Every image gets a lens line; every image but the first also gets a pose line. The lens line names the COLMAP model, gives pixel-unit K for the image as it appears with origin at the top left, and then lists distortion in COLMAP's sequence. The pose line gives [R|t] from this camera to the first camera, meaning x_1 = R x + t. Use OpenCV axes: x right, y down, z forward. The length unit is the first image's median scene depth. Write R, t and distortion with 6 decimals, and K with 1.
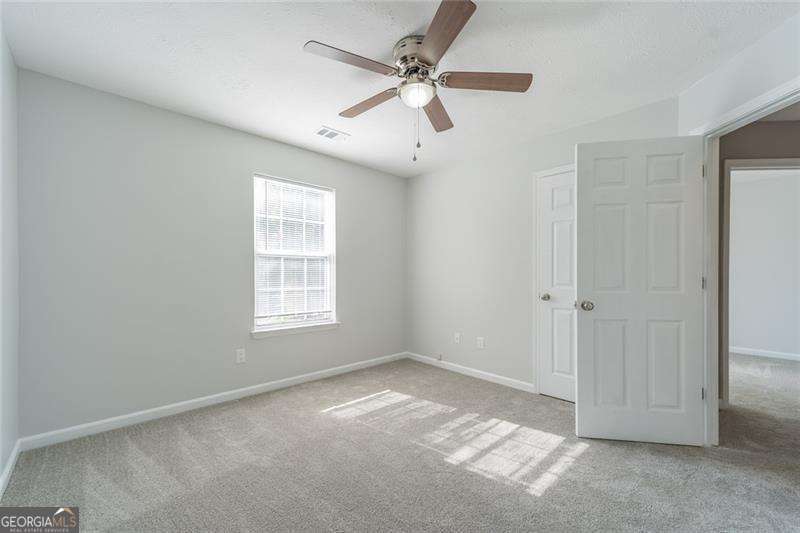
lens RADIAL K [[328.9, 0, 398.8], [0, 328.9, 271.5], [0, 0, 1]] dist [0.002710, 0.000097]
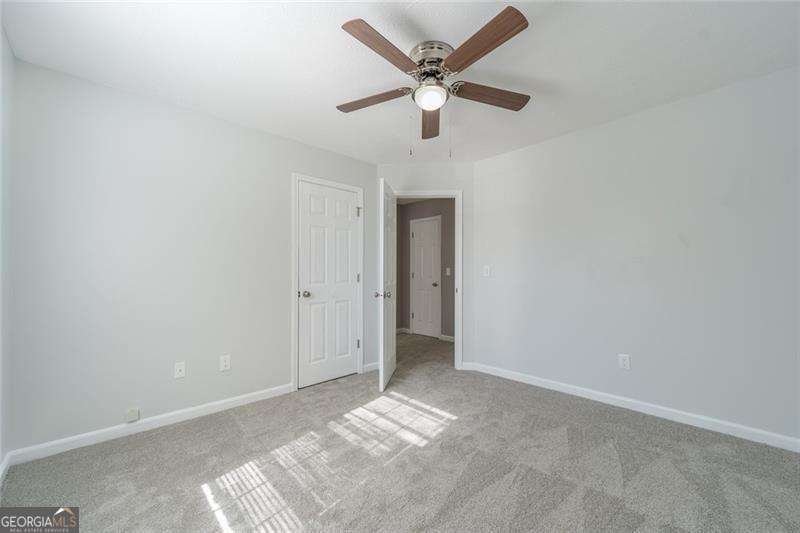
lens RADIAL K [[324.6, 0, 398.3], [0, 324.6, 263.4], [0, 0, 1]] dist [0.002144, 0.000039]
pose [[-0.000559, 0.021672, 0.999765, -0.679604], [-0.002801, 0.999761, -0.021674, 0.001720], [-0.999996, -0.002812, -0.000498, 0.791611]]
